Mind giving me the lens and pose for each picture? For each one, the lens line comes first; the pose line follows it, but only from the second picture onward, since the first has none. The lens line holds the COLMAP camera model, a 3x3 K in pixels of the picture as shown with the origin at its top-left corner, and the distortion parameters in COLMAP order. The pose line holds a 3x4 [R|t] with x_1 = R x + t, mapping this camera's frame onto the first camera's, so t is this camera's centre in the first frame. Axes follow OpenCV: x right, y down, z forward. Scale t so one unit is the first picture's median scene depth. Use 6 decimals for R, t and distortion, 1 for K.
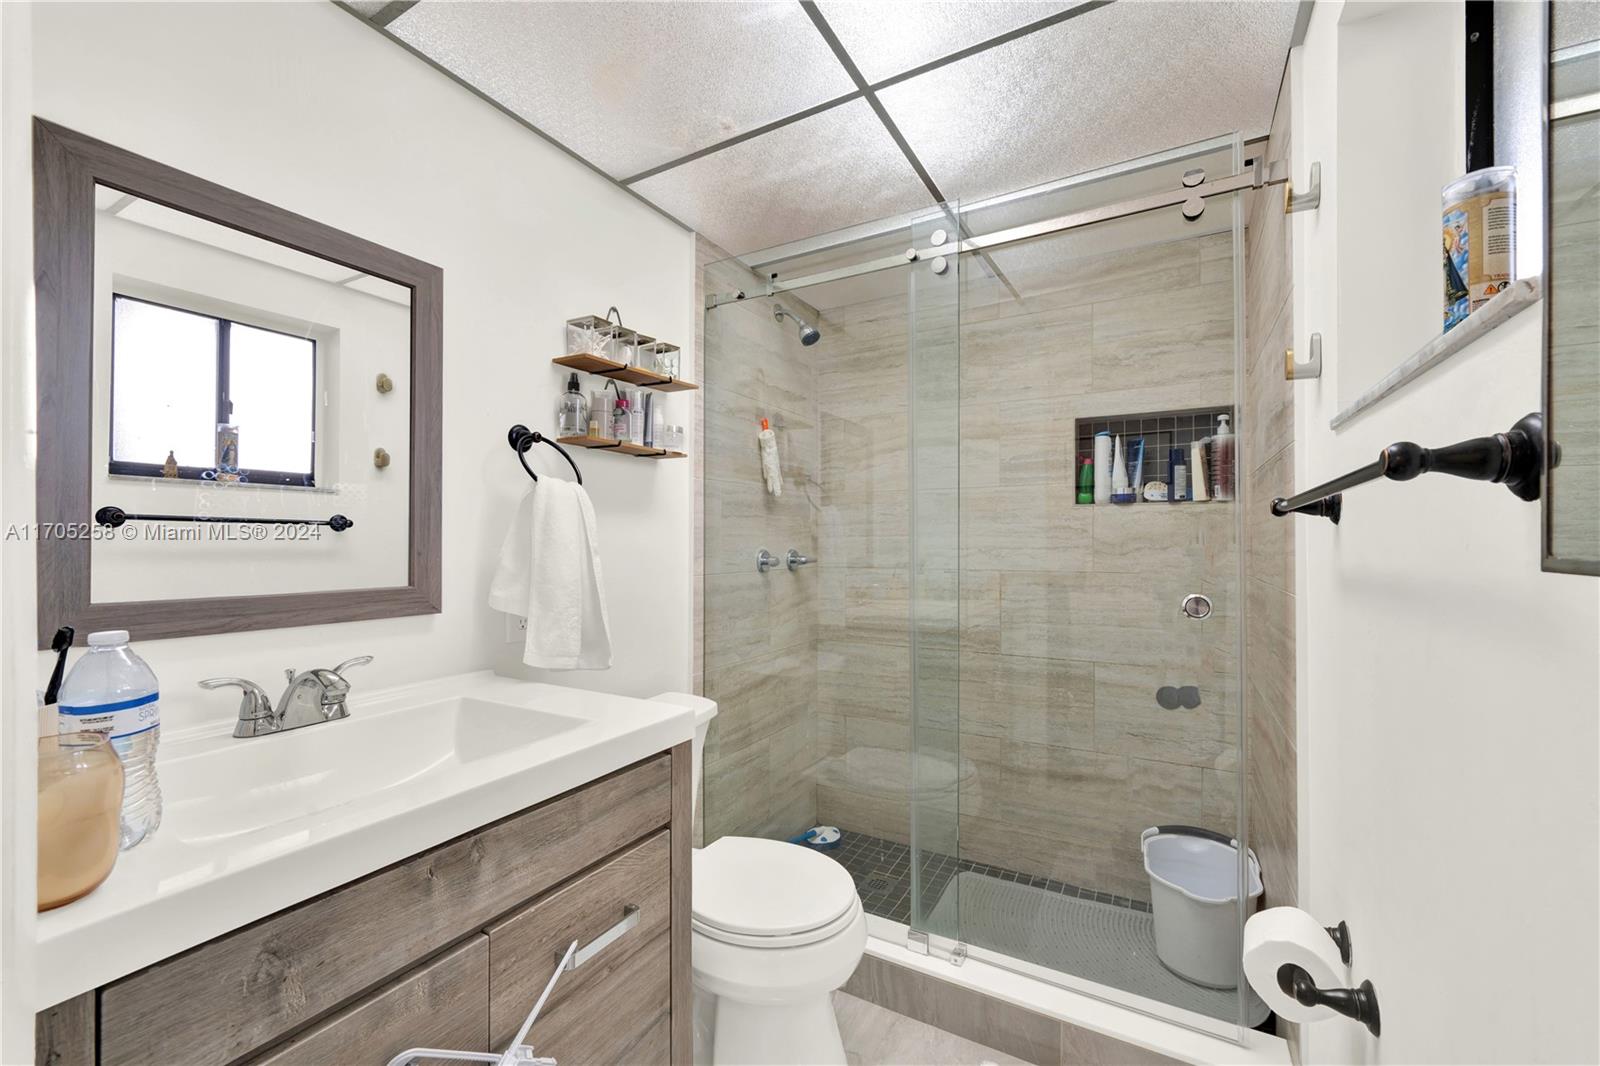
lens RADIAL K [[639.9, 0, 787.0], [0, 639.9, 538.0], [0, 0, 1]] dist [-0.000753, -0.000281]
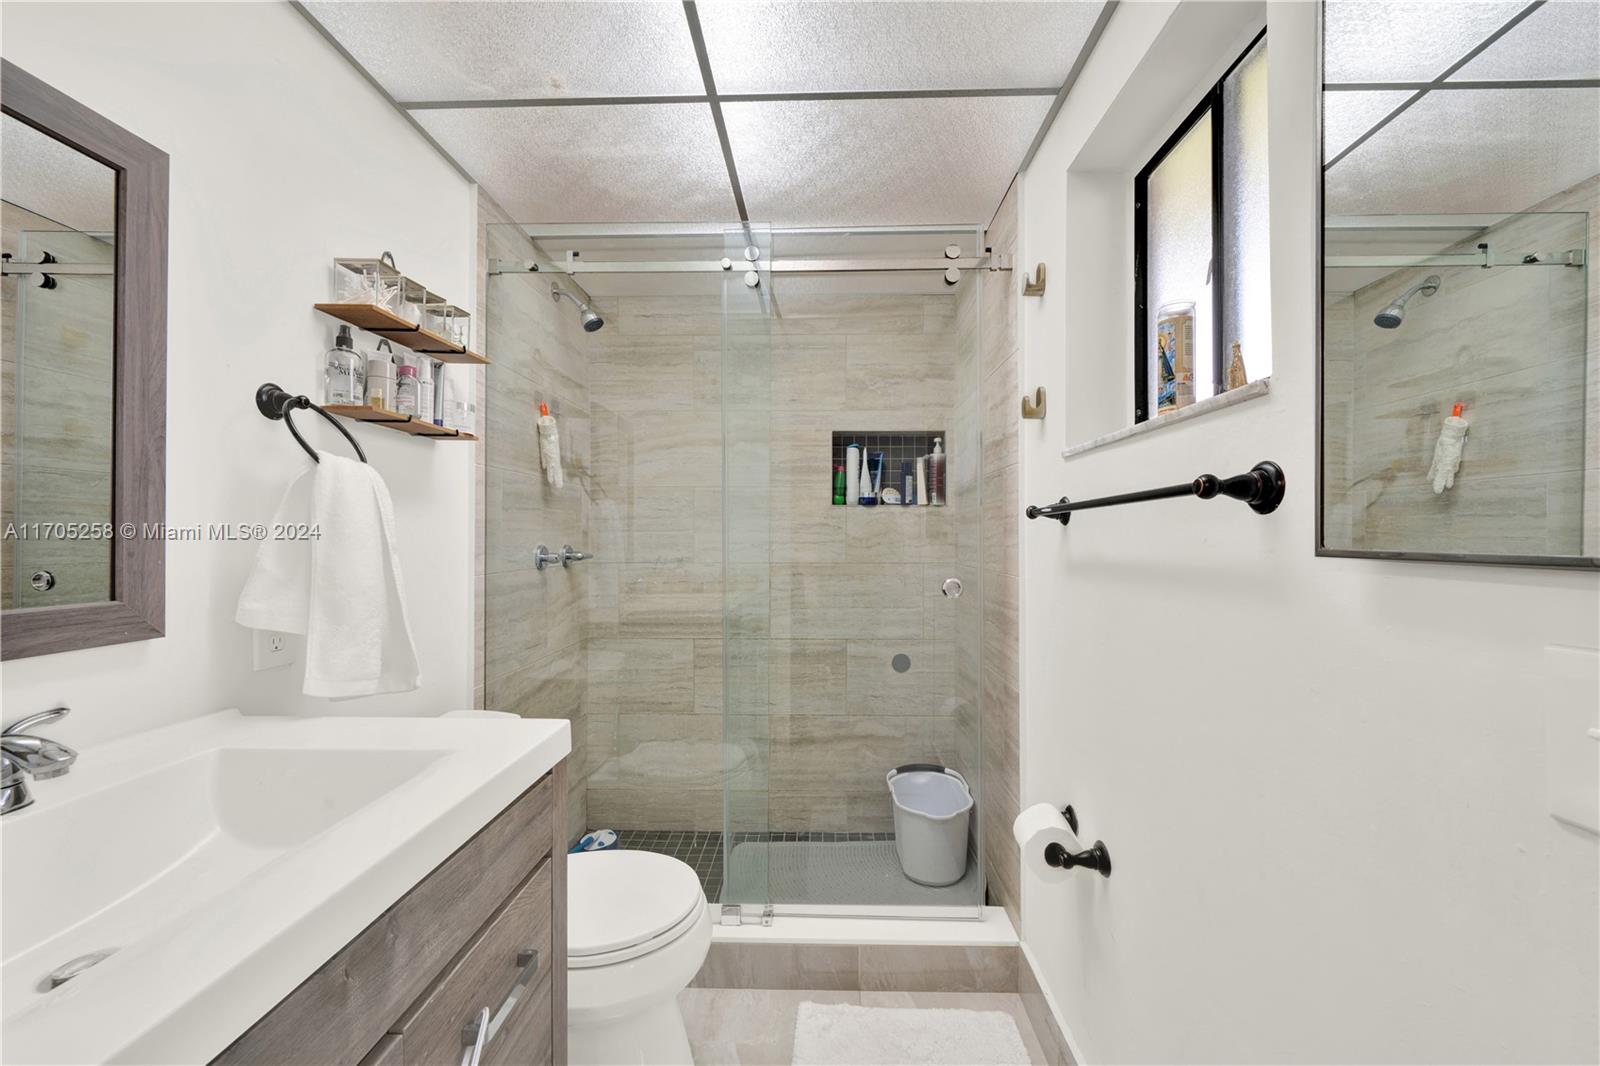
lens RADIAL K [[623.9, 0, 797.8], [0, 623.9, 534.0], [0, 0, 1]] dist [-0.001563, -0.000210]
pose [[0.880929, 0.003185, 0.473238, -0.192574], [-0.004282, 0.999990, 0.001240, -0.001049], [-0.473229, -0.003119, 0.880934, 0.042580]]
